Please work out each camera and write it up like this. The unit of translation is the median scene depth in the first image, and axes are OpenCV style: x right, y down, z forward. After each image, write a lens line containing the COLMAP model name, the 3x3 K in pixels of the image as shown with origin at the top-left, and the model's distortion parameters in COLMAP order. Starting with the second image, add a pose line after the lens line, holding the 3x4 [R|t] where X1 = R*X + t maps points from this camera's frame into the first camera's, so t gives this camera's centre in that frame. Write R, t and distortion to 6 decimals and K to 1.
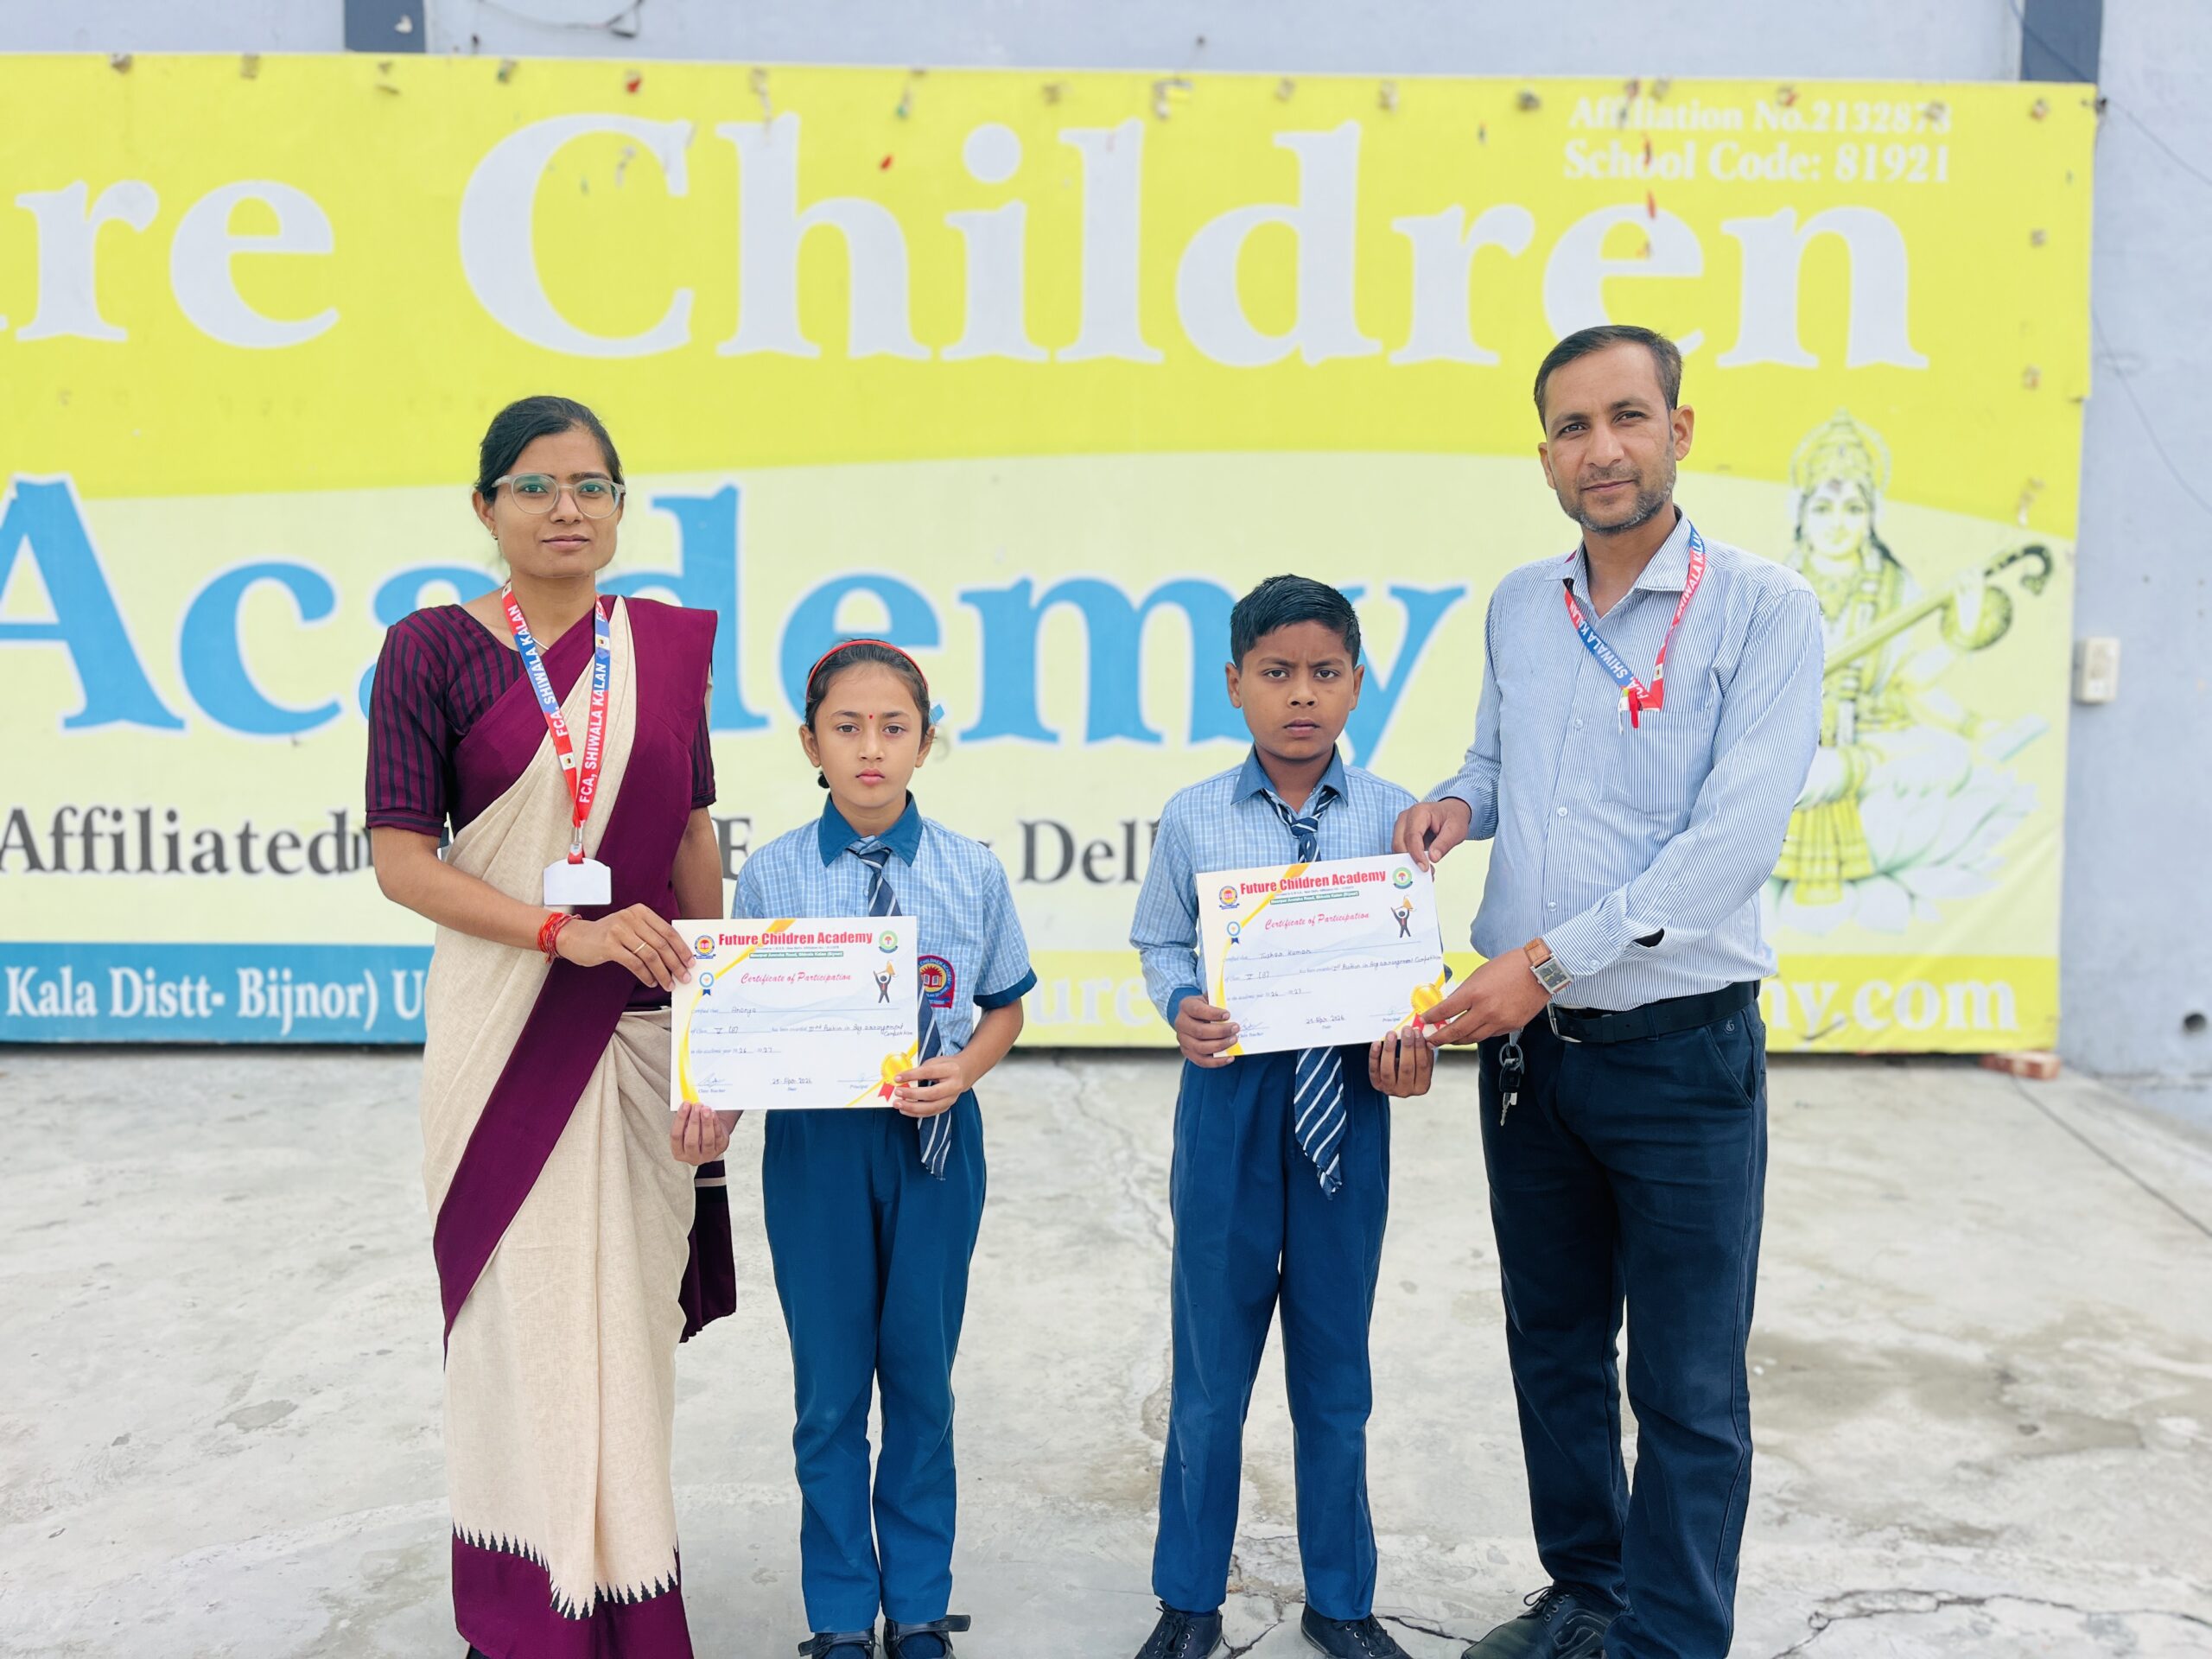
lens RADIAL K [[1710.3, 0, 1104.6], [0, 1710.3, 822.8], [0, 0, 1]] dist [0.114303, -0.166757]
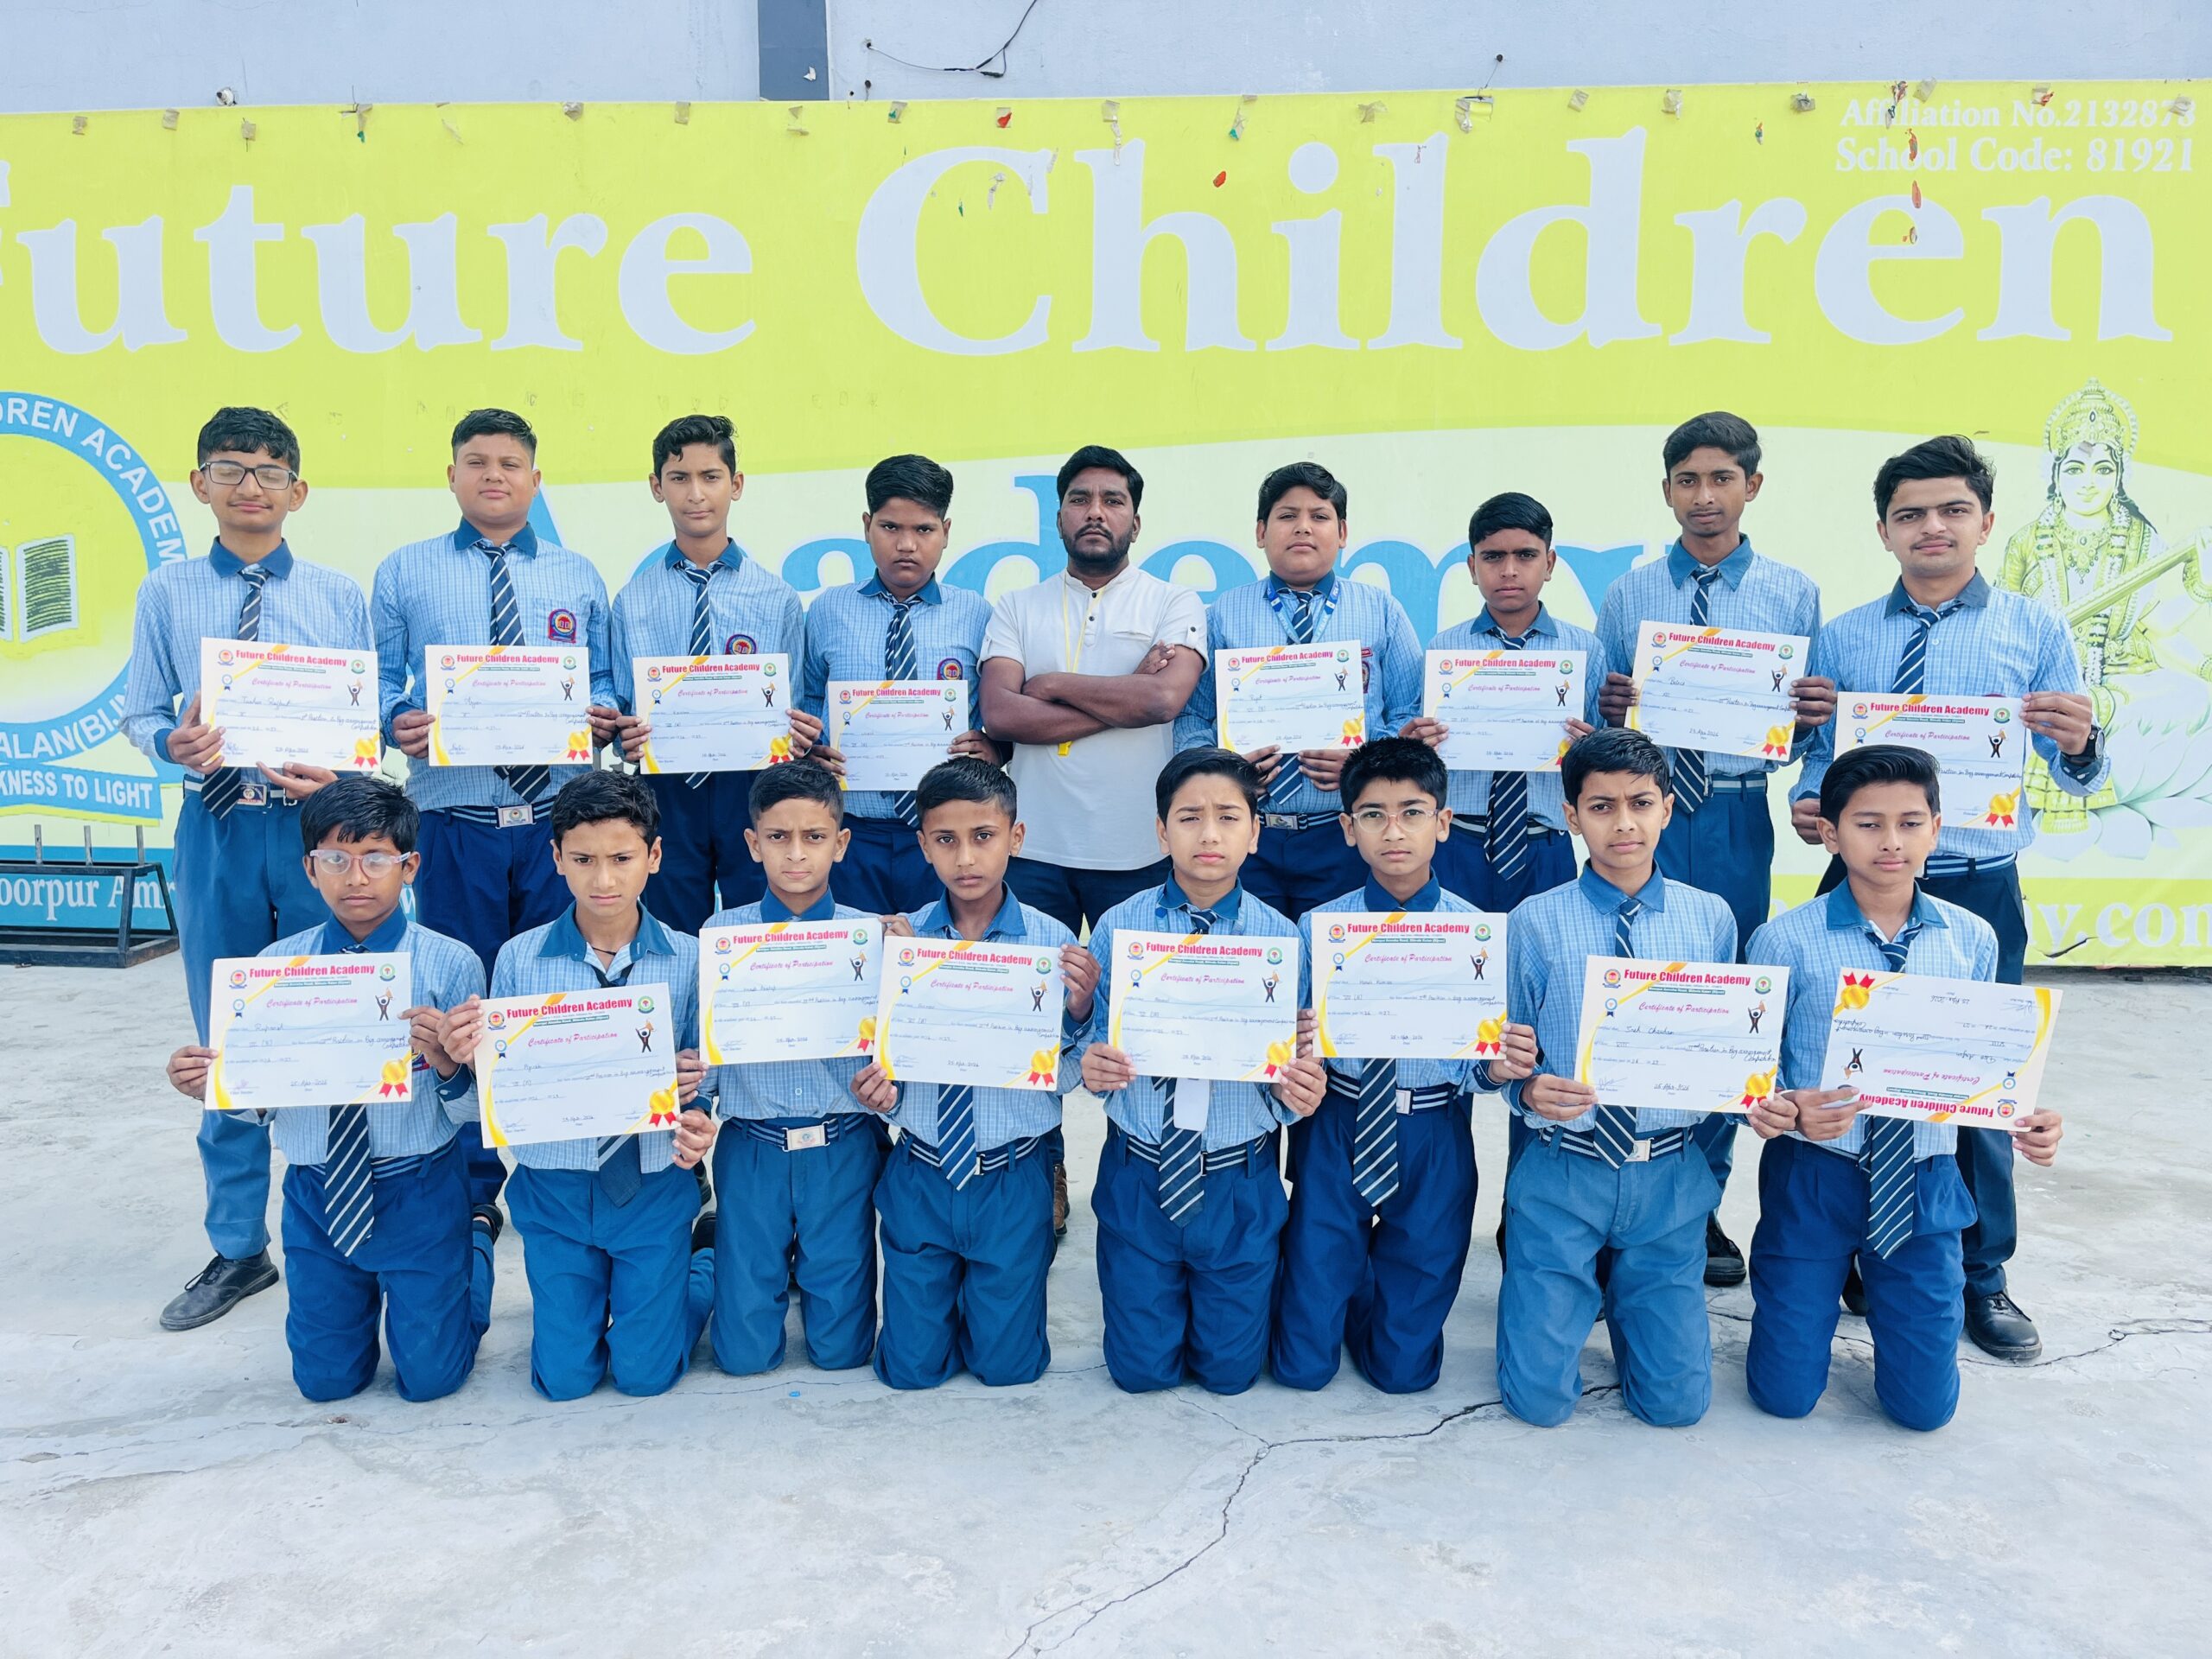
lens RADIAL K [[1710.8, 0, 1082.6], [0, 1710.8, 840.6], [0, 0, 1]] dist [0.118426, -0.172893]
pose [[0.995780, 0.005400, -0.091618, -0.108061], [-0.003284, 0.999725, 0.023233, 0.029517], [0.091718, -0.022834, 0.995523, -0.157872]]
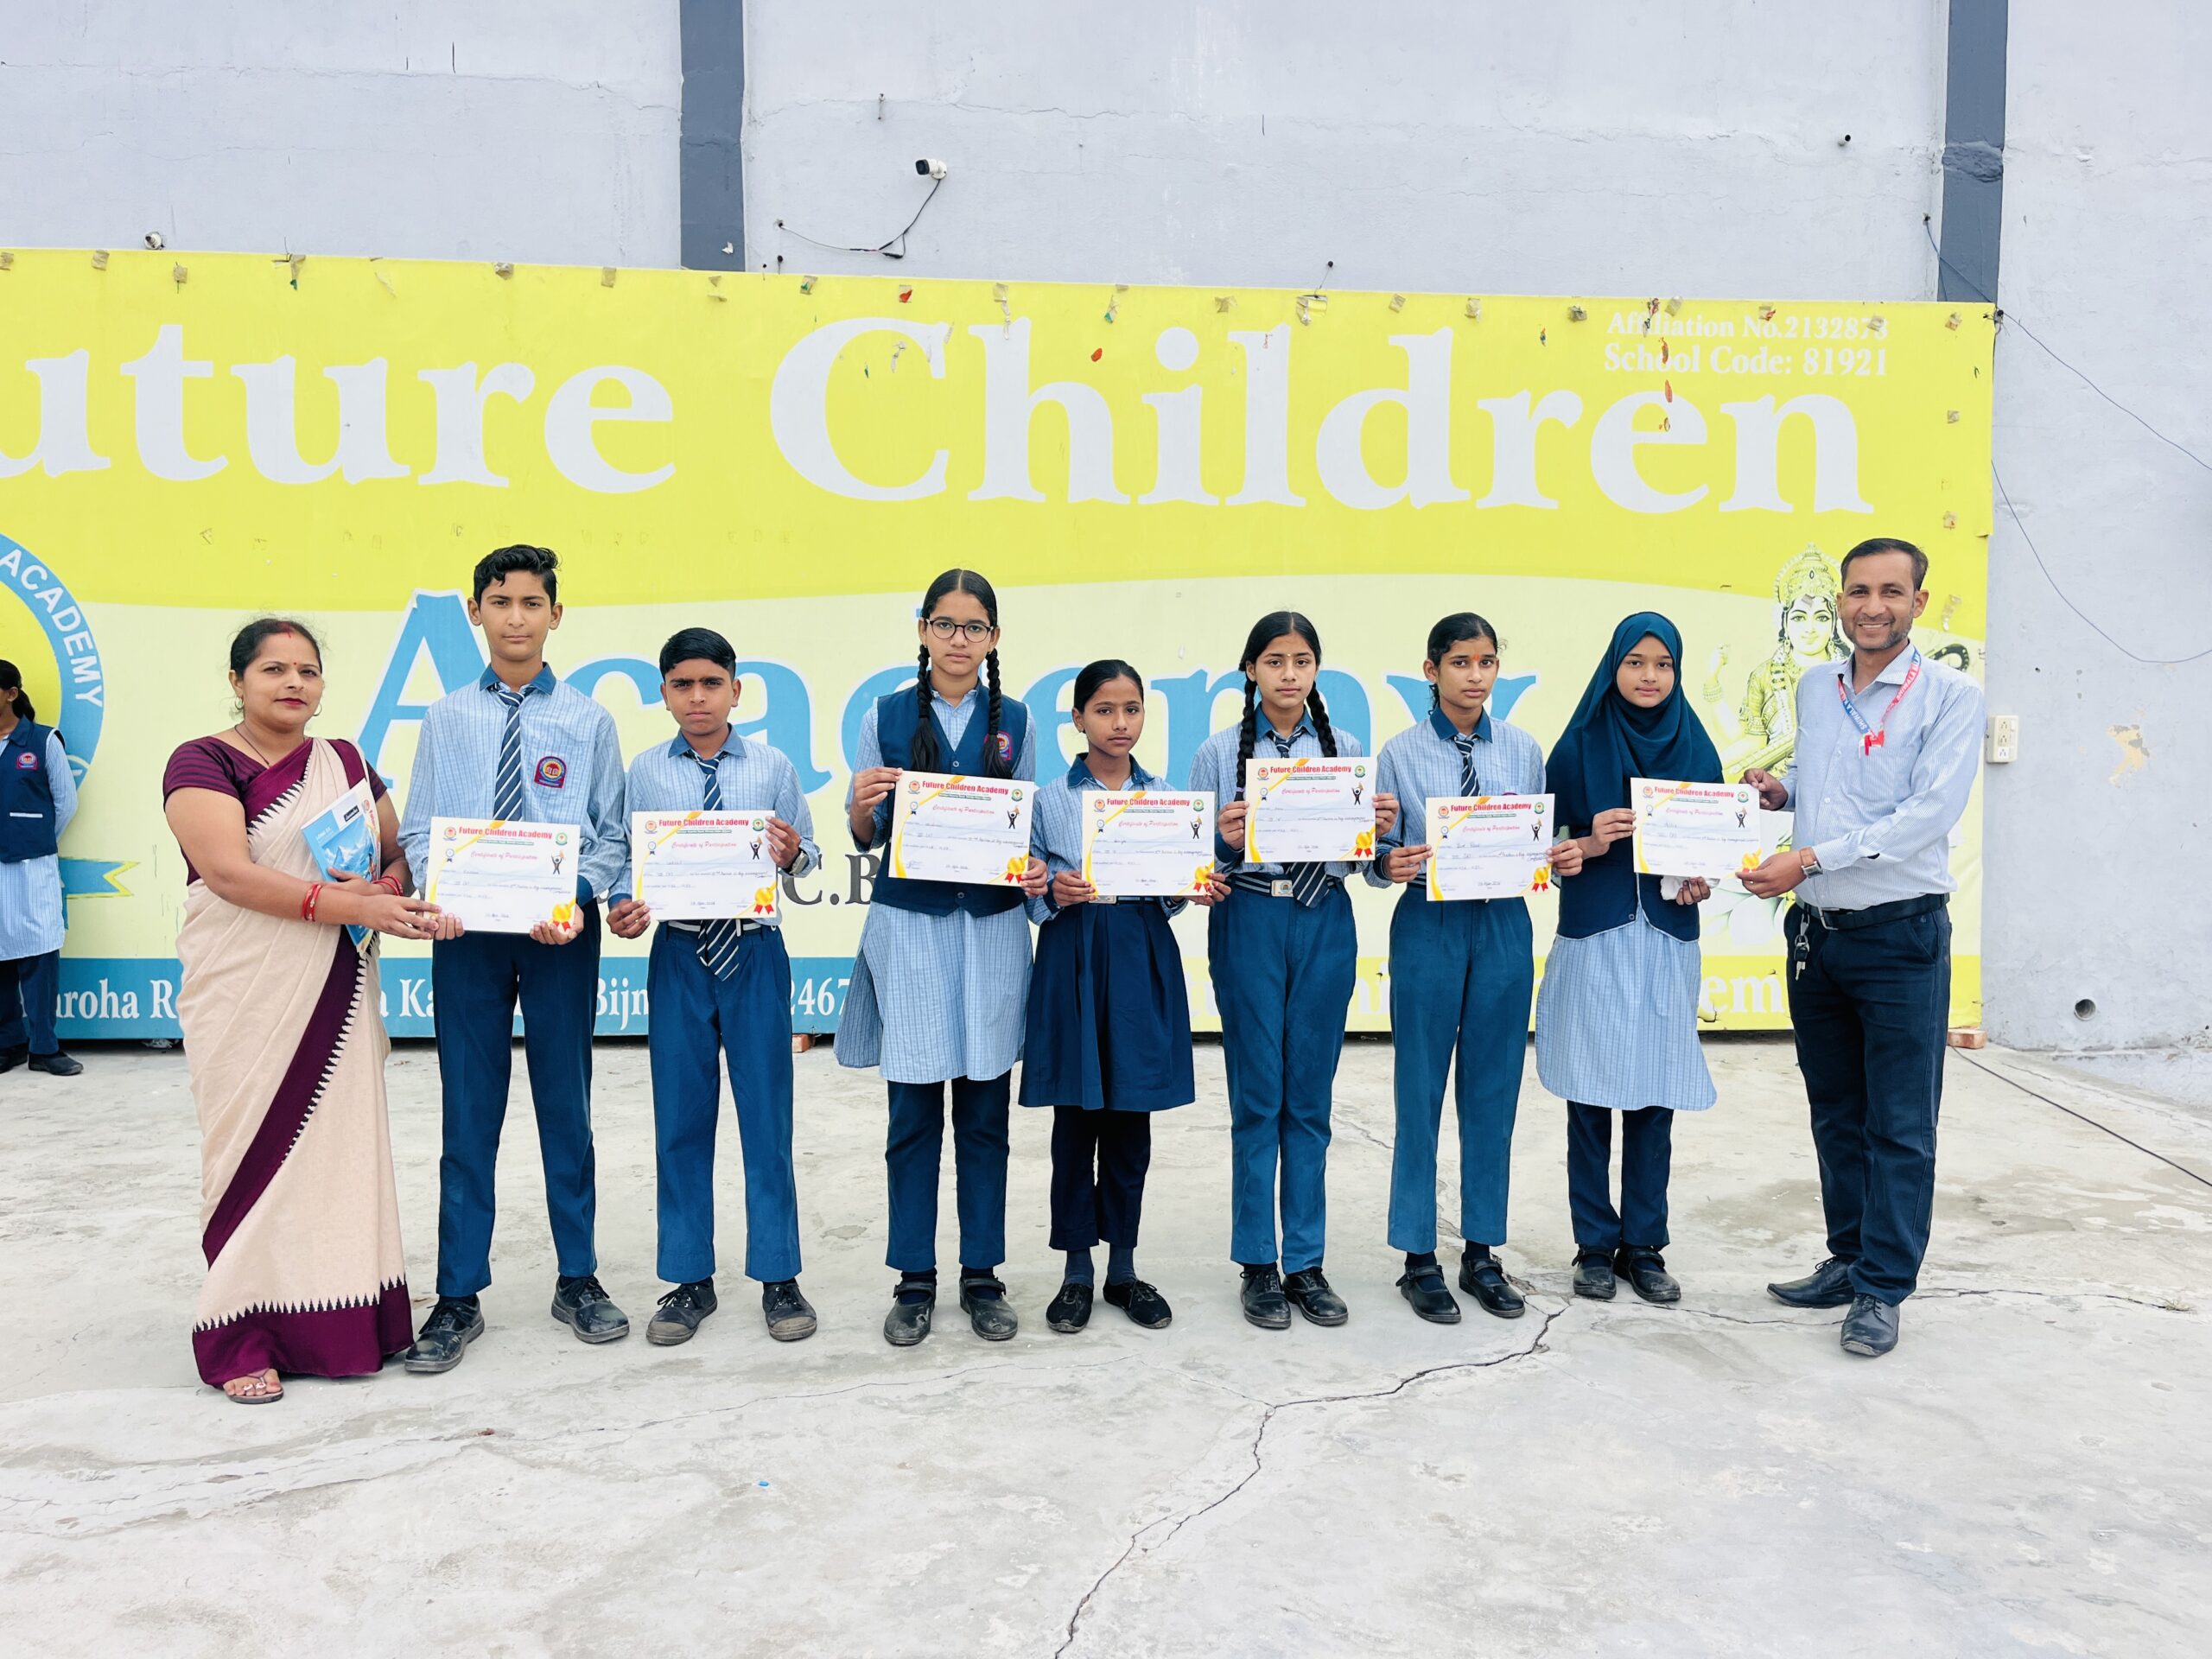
lens RADIAL K [[1717.2, 0, 1110.5], [0, 1717.2, 831.1], [0, 0, 1]] dist [0.076005, -0.091172]
pose [[0.998179, -0.006191, 0.060003, -0.194957], [0.008797, 0.999024, -0.043276, 0.035295], [-0.059676, 0.043725, 0.997260, -0.285799]]
